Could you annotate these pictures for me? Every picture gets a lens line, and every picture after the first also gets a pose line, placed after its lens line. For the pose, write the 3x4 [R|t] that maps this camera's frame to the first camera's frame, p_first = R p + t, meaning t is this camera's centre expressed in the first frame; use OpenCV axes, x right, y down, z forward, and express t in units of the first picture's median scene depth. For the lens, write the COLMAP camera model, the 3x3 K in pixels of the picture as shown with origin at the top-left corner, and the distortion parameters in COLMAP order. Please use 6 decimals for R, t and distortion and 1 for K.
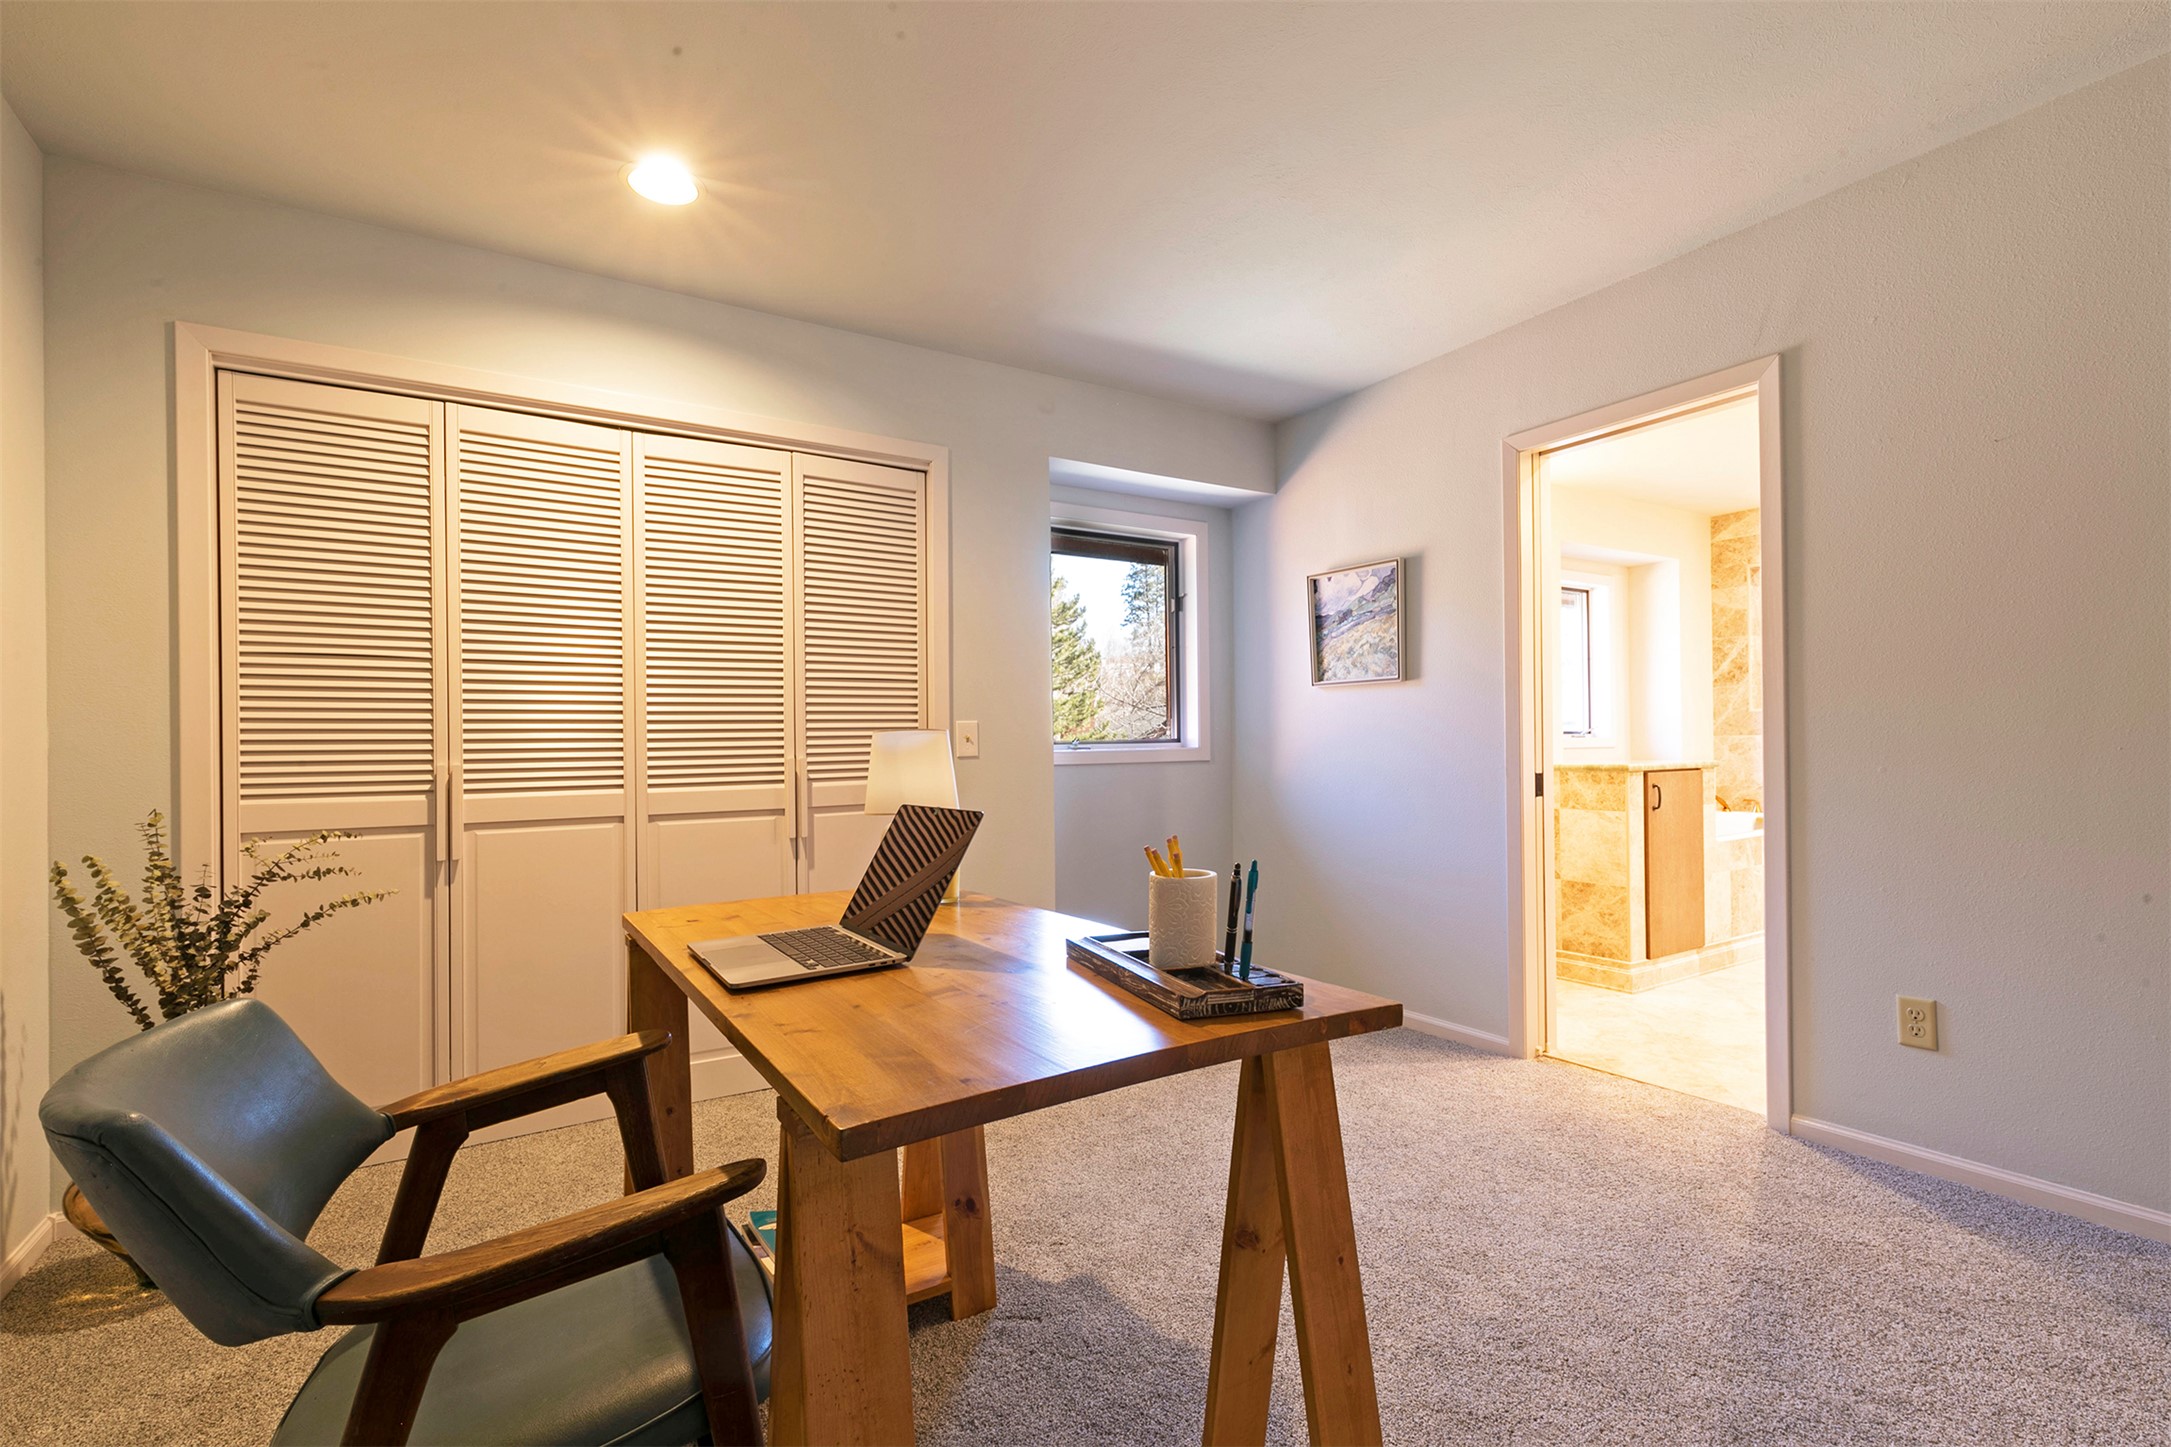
lens RADIAL K [[974.6, 0, 1089.4], [0, 974.6, 746.7], [0, 0, 1]] dist [0.009319, 0.000187]
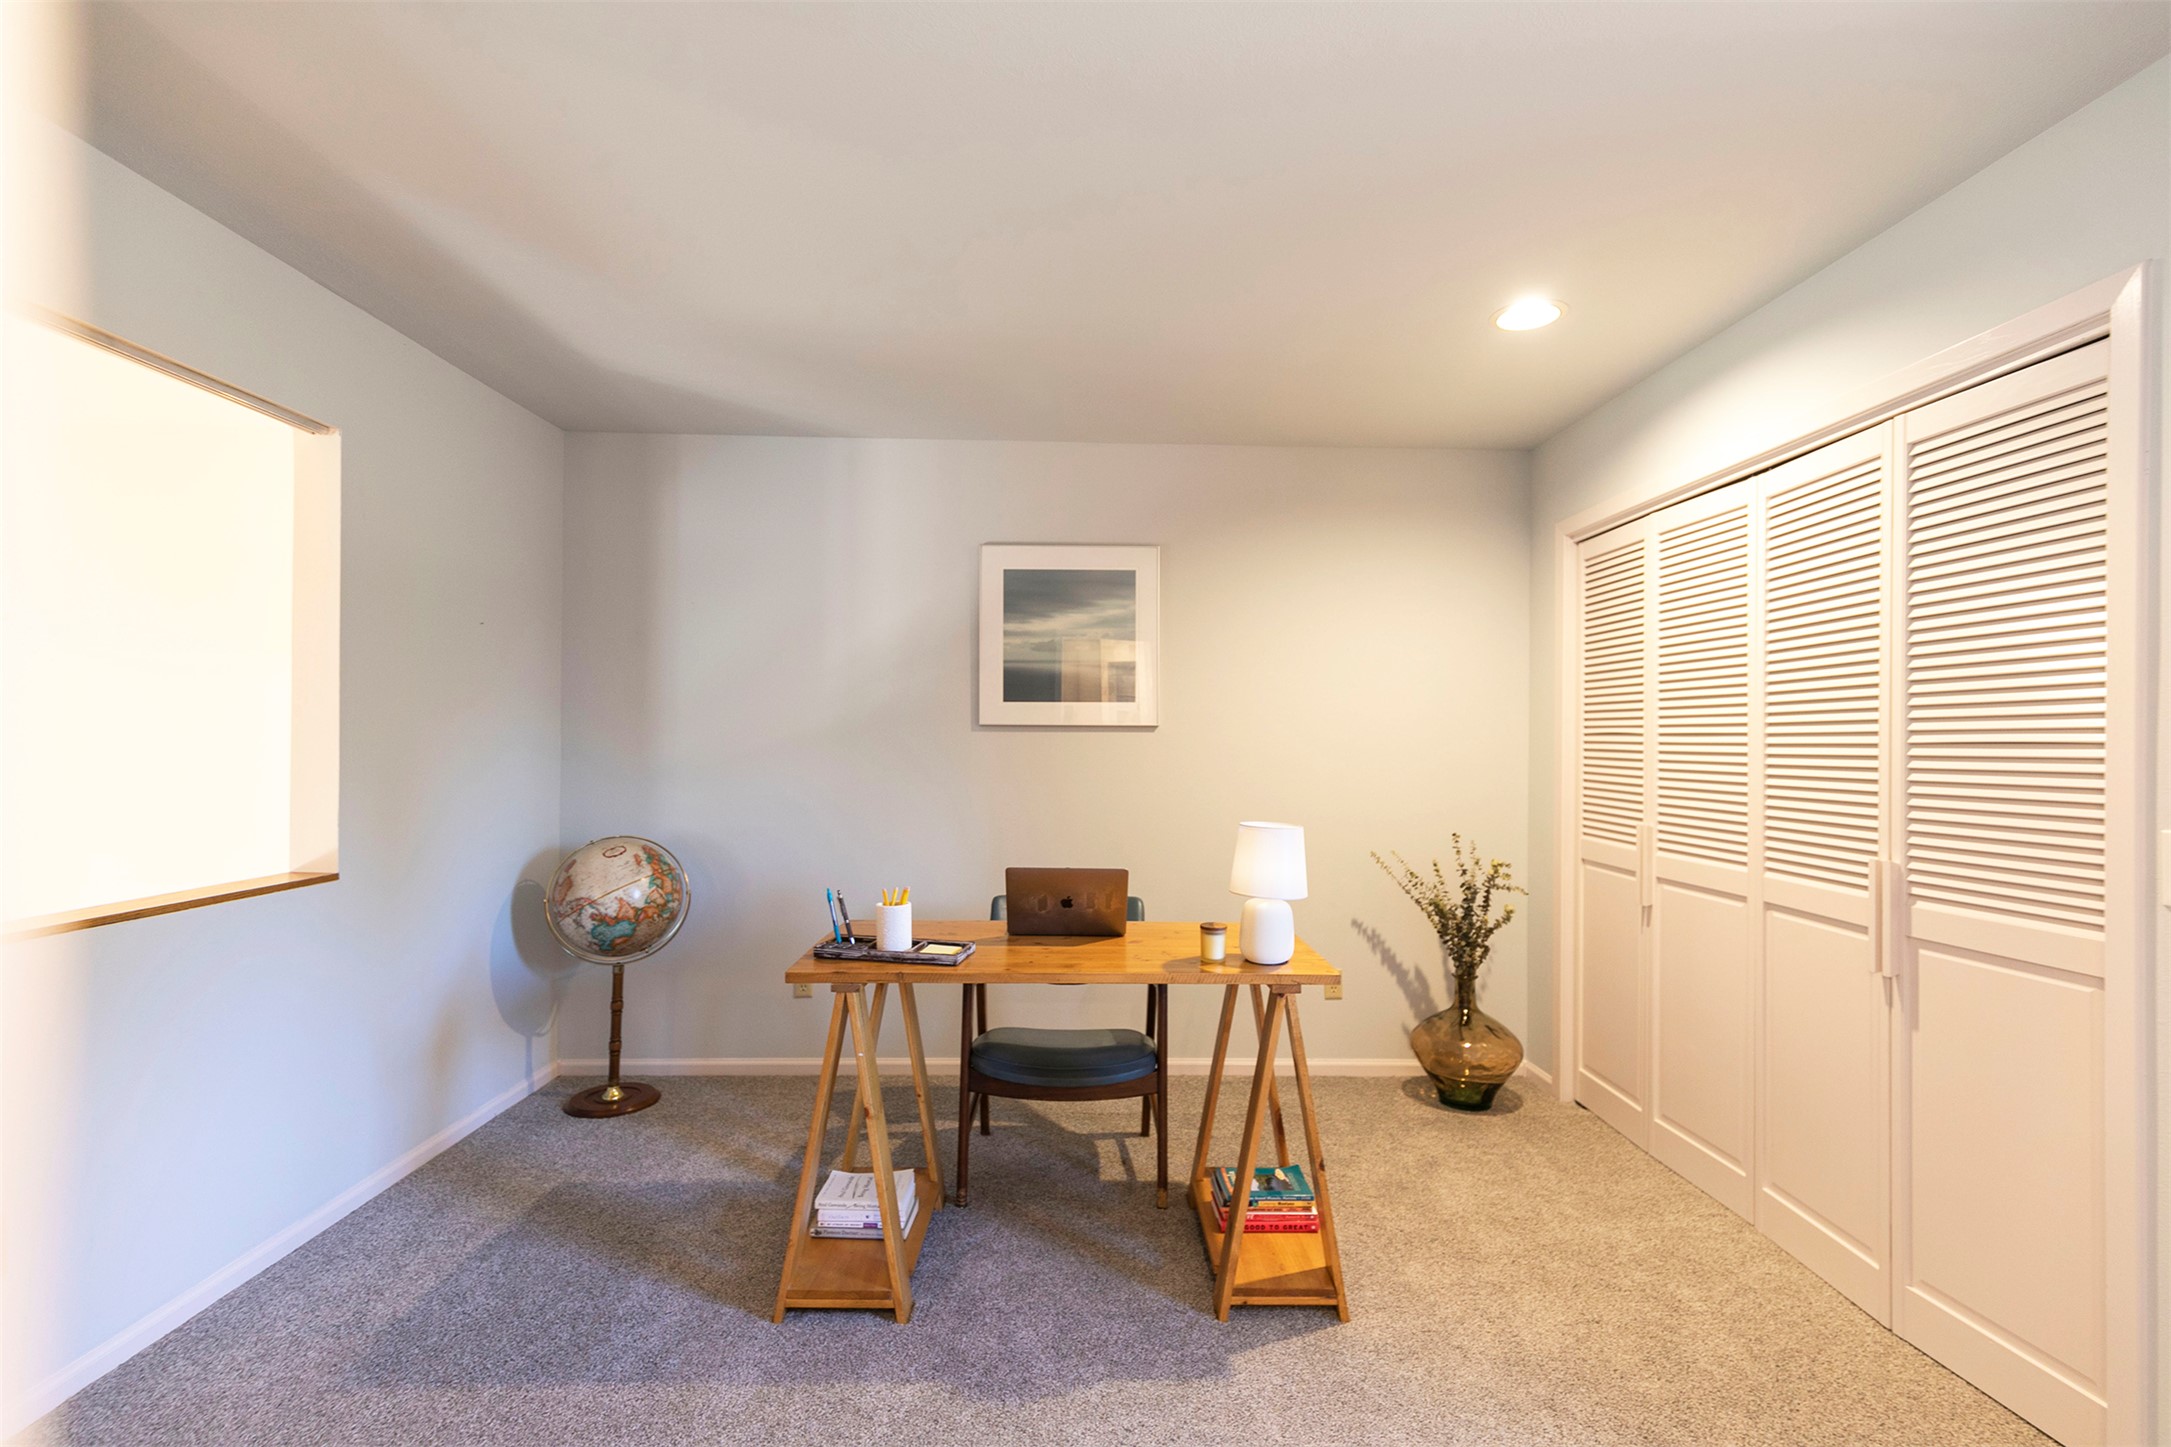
lens RADIAL K [[974.6, 0, 1089.4], [0, 974.6, 746.7], [0, 0, 1]] dist [0.009319, 0.000187]
pose [[-0.508701, 0.016553, -0.860784, 0.627904], [0.000532, 0.999821, 0.018912, -0.088553], [0.860943, 0.009162, -0.508619, 0.926543]]
